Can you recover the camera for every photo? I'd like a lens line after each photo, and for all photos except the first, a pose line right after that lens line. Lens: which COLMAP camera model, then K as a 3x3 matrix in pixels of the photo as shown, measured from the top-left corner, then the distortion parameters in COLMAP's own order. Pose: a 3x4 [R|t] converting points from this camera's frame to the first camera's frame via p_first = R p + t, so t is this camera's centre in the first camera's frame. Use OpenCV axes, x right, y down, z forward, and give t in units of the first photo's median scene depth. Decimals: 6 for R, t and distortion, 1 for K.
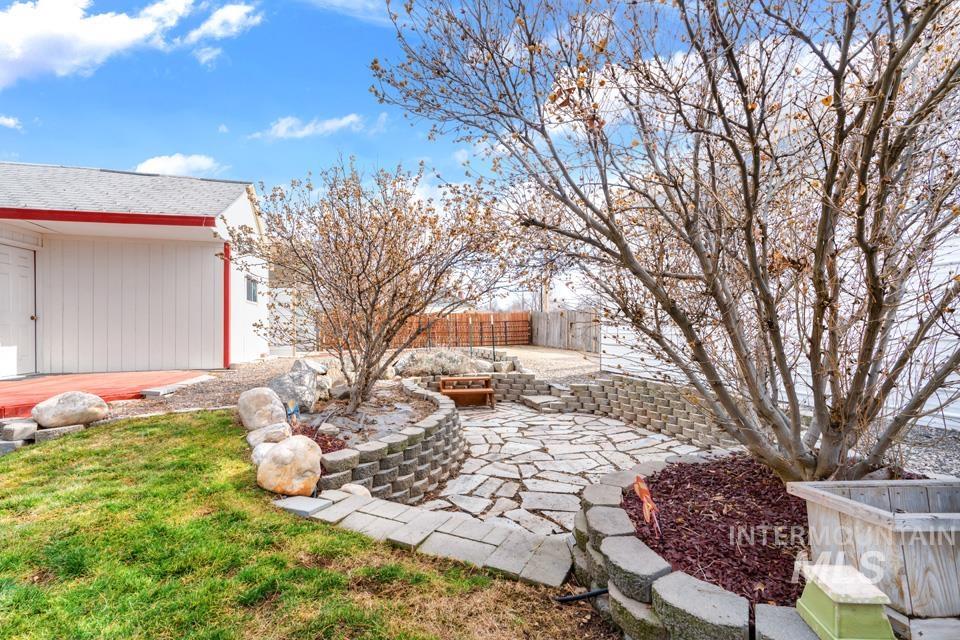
lens RADIAL K [[429.5, 0, 482.3], [0, 429.5, 320.5], [0, 0, 1]] dist [-0.013906, 0.006368]
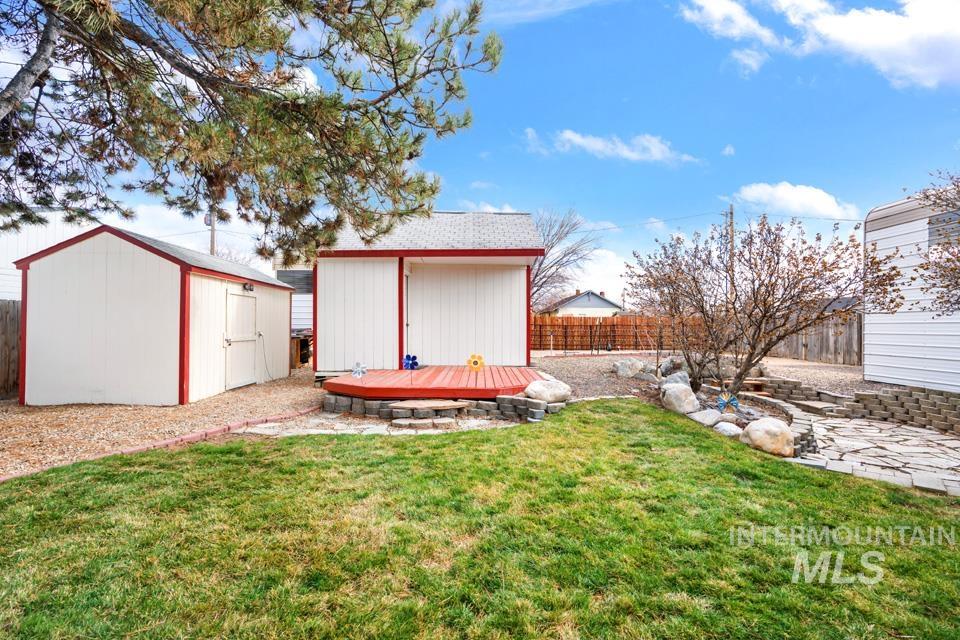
lens RADIAL K [[429.5, 0, 478.4], [0, 429.5, 320.5], [0, 0, 1]] dist [-0.013906, 0.006368]
pose [[0.959723, 0.003465, -0.280928, -0.402621], [-0.003784, 0.999993, -0.000593, -0.025526], [0.280923, 0.001632, 0.959729, -0.285168]]
